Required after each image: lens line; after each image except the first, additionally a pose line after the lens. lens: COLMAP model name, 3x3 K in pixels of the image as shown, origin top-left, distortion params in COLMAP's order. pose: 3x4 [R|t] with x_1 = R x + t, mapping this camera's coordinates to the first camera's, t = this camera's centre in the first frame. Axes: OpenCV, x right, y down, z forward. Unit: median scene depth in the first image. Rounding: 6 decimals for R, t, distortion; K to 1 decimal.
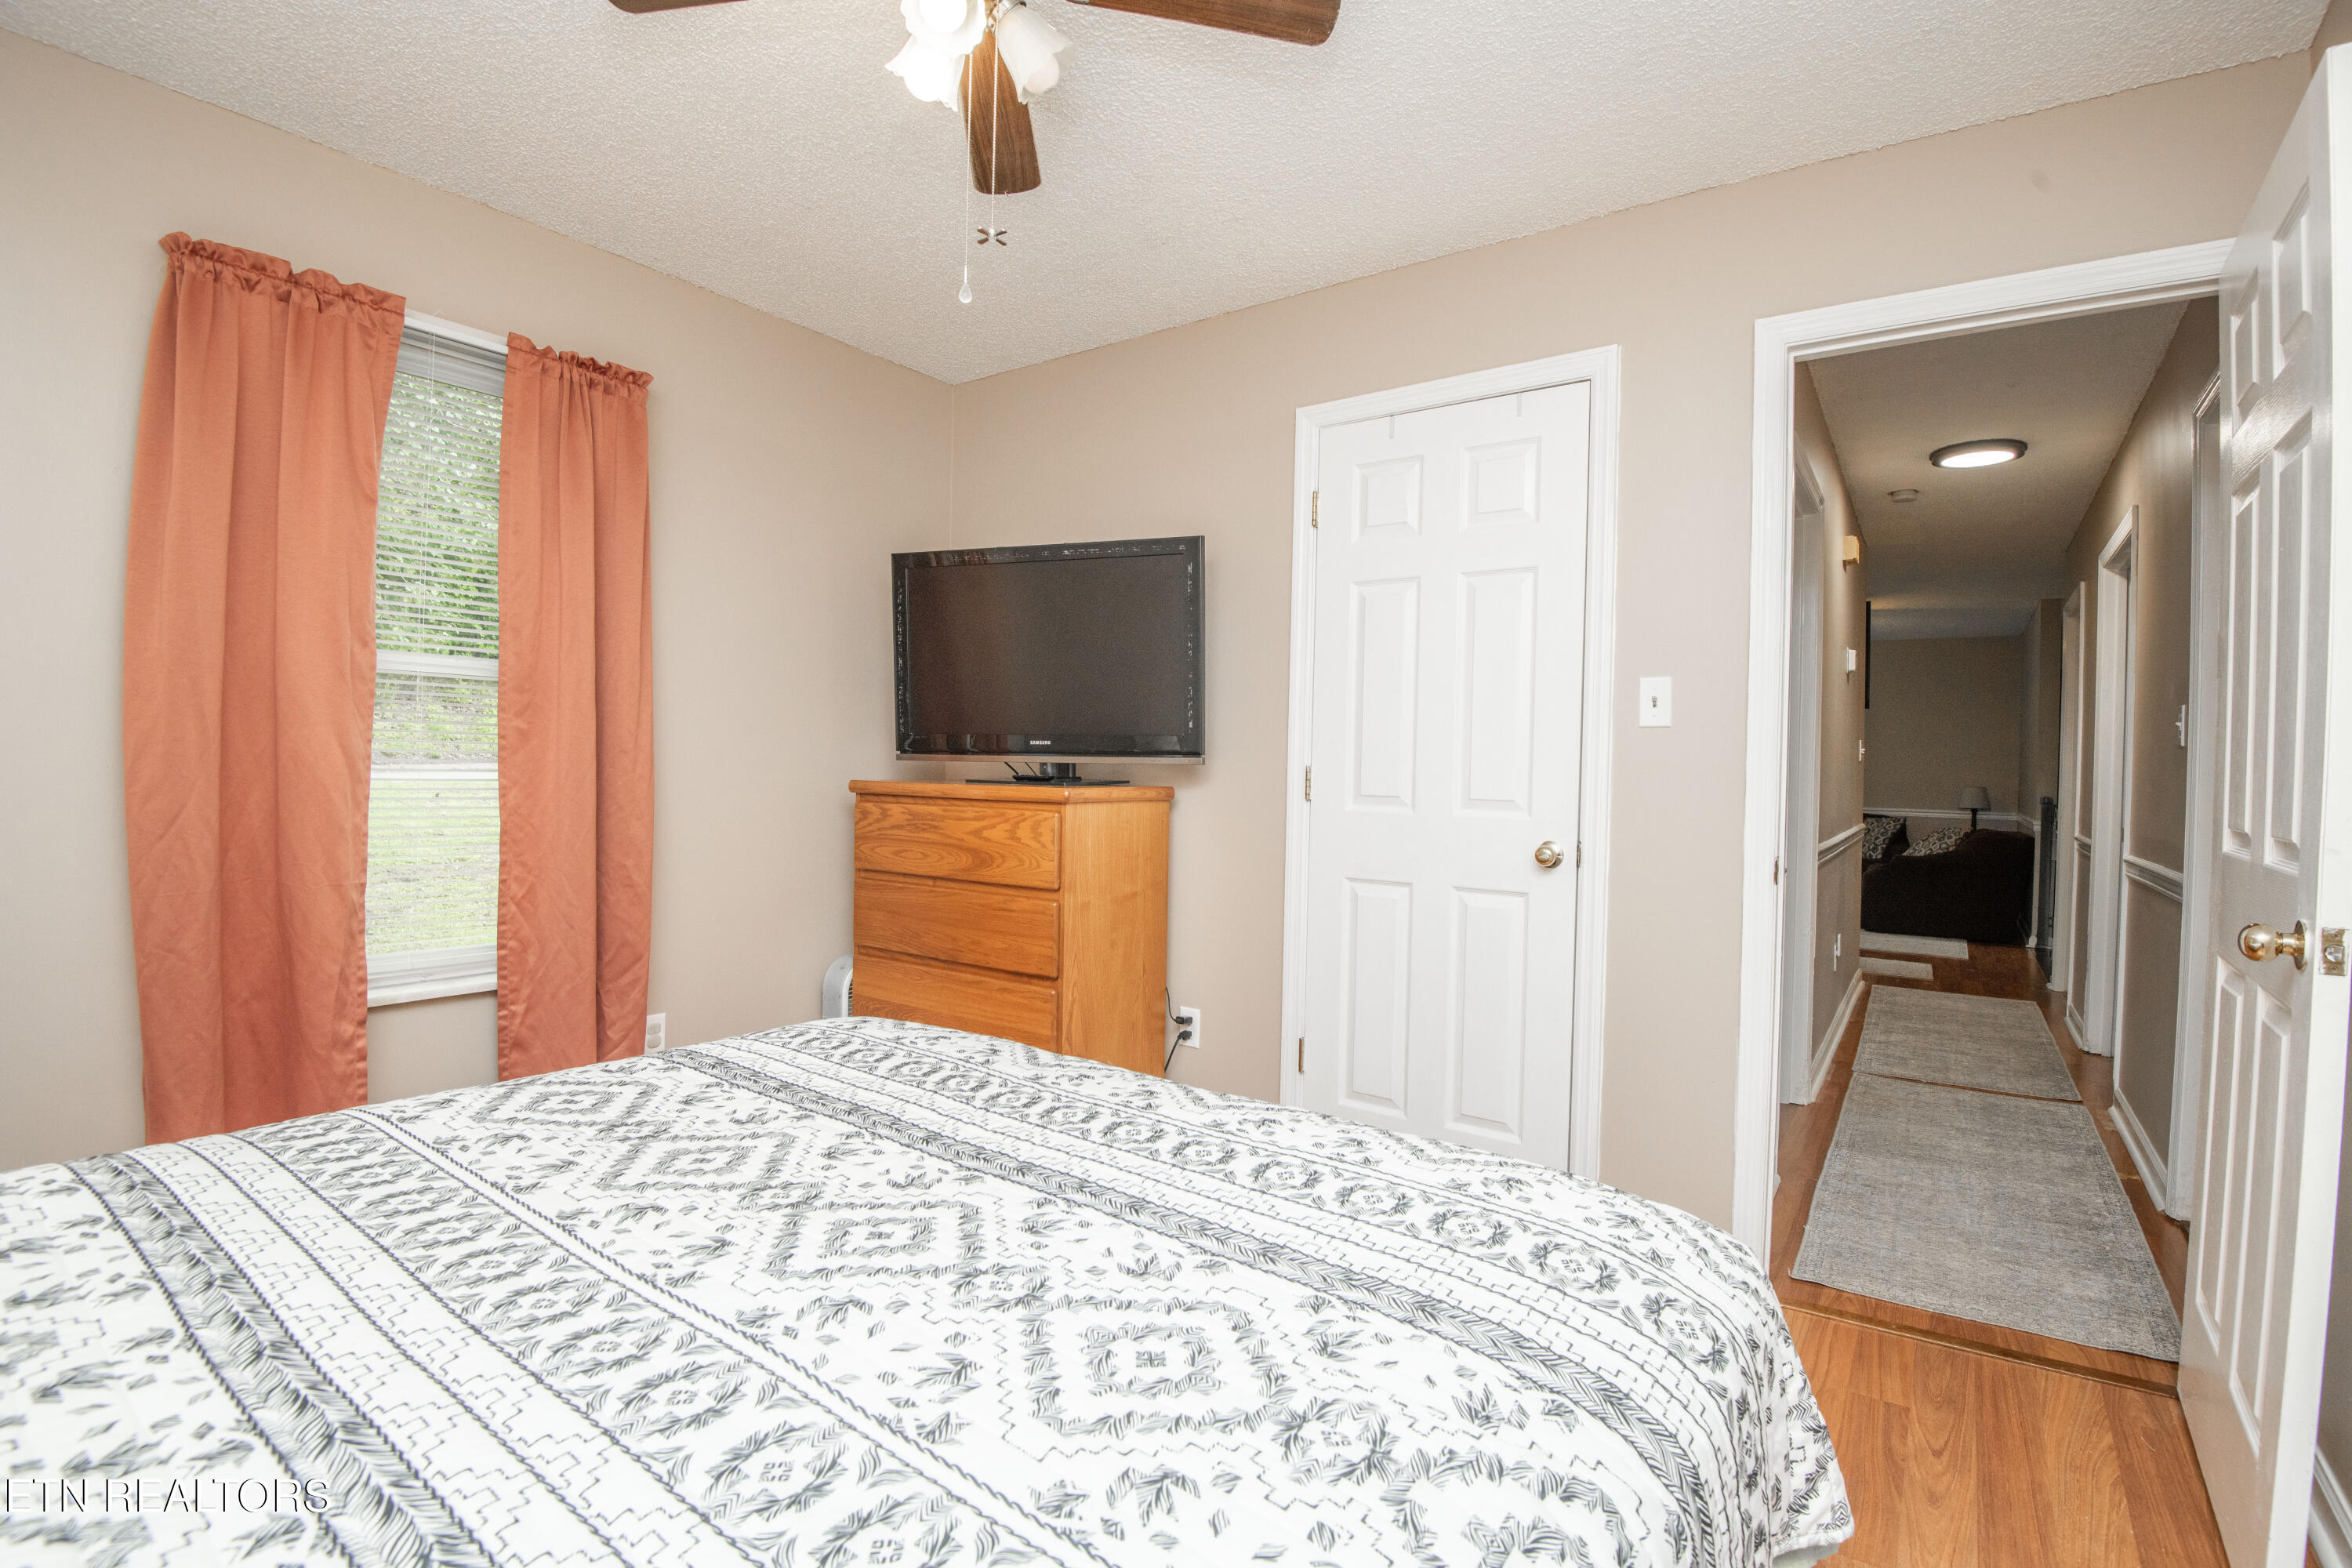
lens RADIAL K [[1082.3, 0, 1193.9], [0, 1082.3, 793.5], [0, 0, 1]] dist [-0.023878, -0.010899]
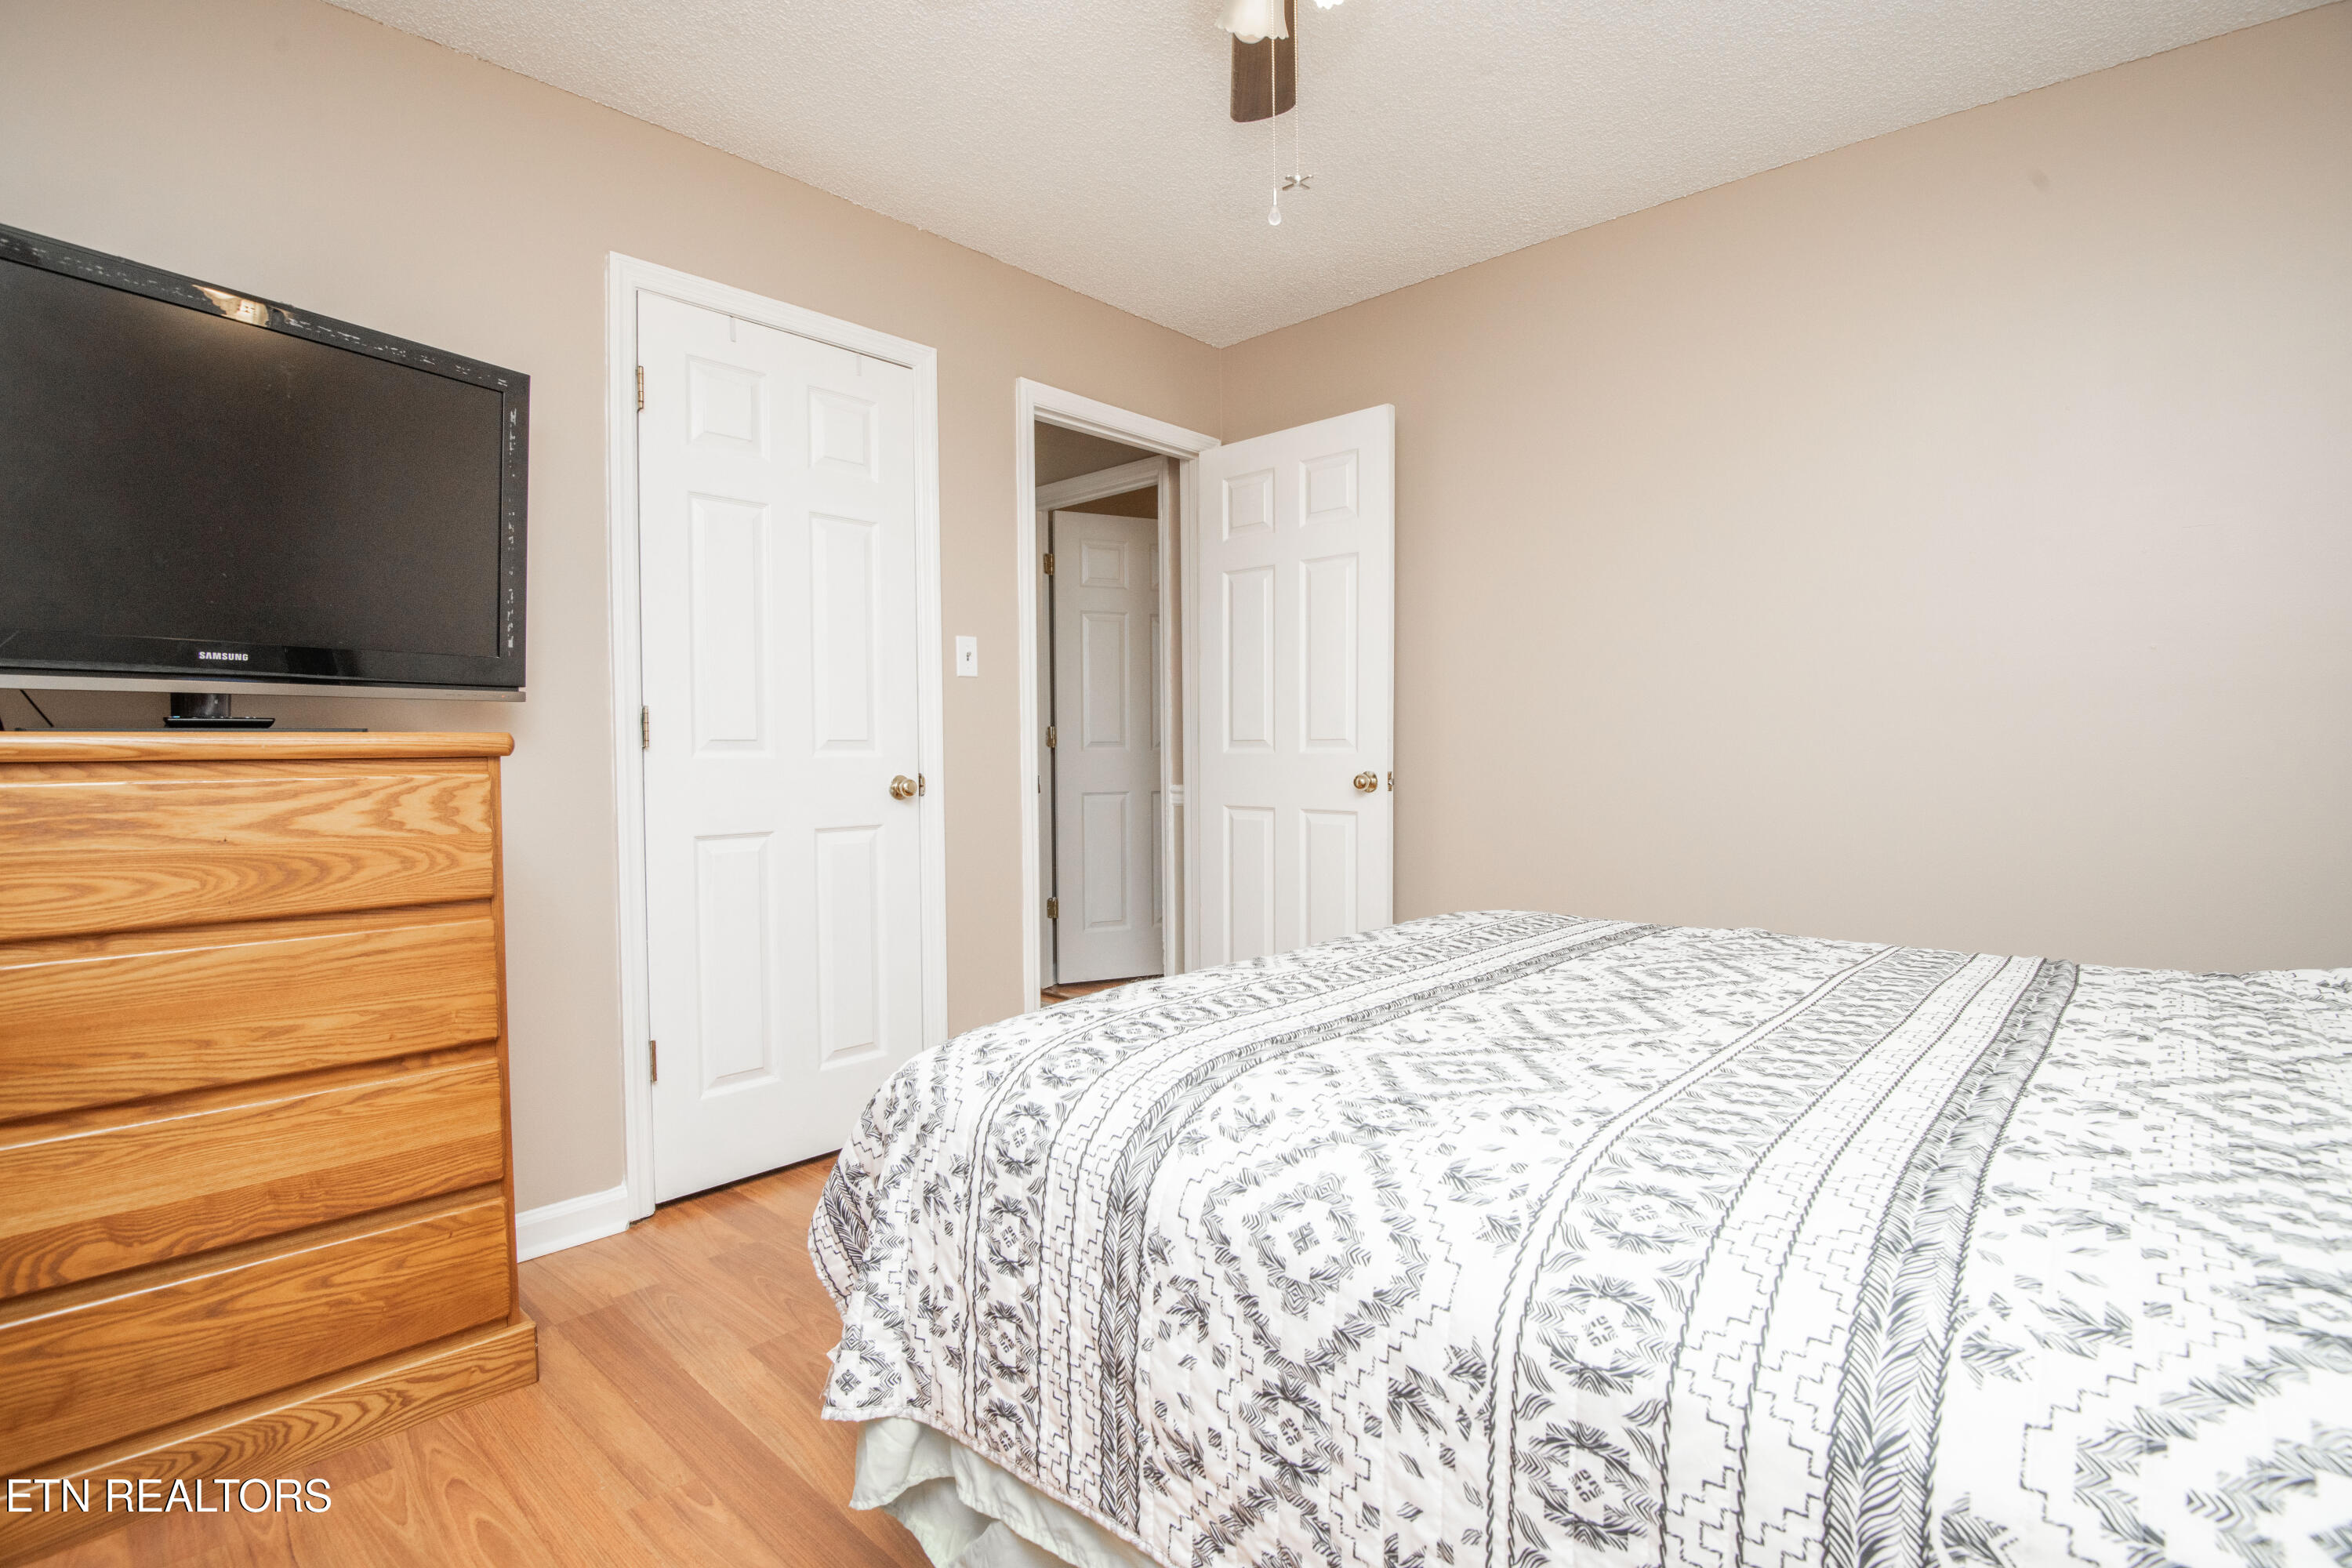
lens RADIAL K [[1082.3, 0, 1179.7], [0, 1082.3, 778.5], [0, 0, 1]] dist [-0.023878, -0.010899]
pose [[0.117280, -0.052027, 0.991735, -0.745127], [0.023033, 0.998501, 0.049658, -0.000757], [-0.992832, 0.017019, 0.118302, 0.581910]]
